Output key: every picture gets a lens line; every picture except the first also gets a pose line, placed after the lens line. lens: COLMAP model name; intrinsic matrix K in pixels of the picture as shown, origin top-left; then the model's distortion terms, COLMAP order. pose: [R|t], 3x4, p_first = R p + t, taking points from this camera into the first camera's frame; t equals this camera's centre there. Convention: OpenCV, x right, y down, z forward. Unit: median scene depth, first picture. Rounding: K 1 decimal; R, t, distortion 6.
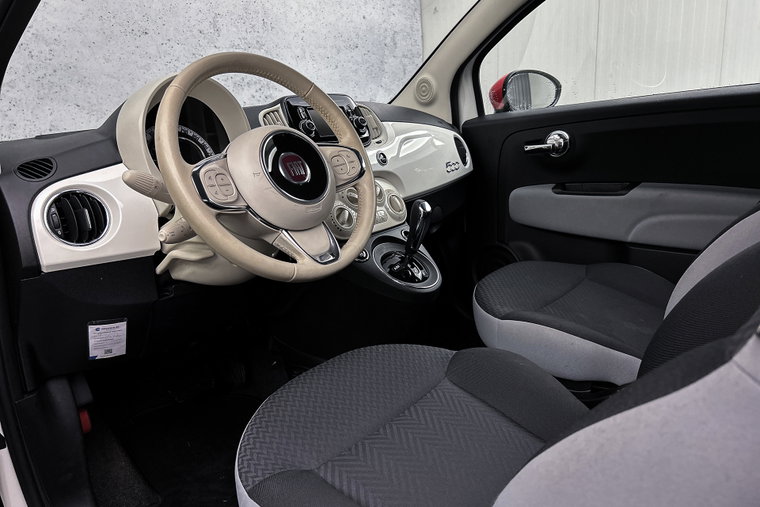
lens RADIAL K [[571.3, 0, 380.6], [0, 571.3, 267.2], [0, 0, 1]] dist [0.062960, -0.074920]
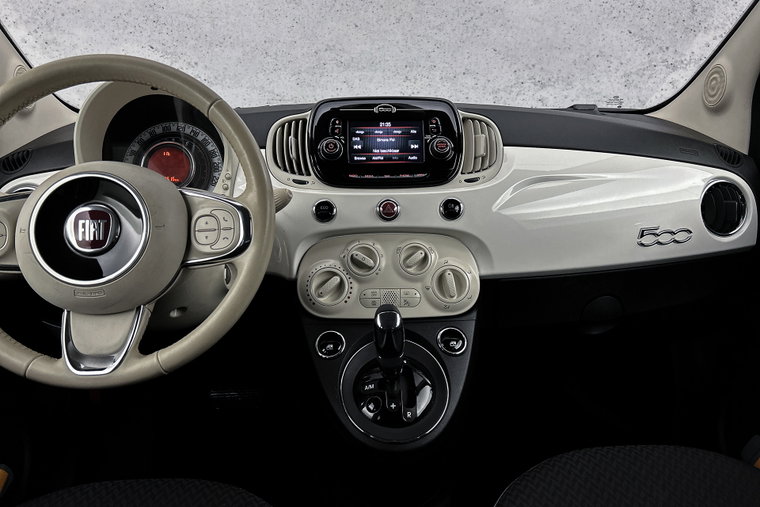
lens RADIAL K [[571.3, 0, 379.9], [0, 571.3, 261.1], [0, 0, 1]] dist [0.062960, -0.074920]
pose [[0.681551, 0.299613, -0.667623, 0.319891], [-0.234087, 0.953666, 0.189011, -0.195452], [0.693319, 0.027462, 0.720107, 0.409300]]
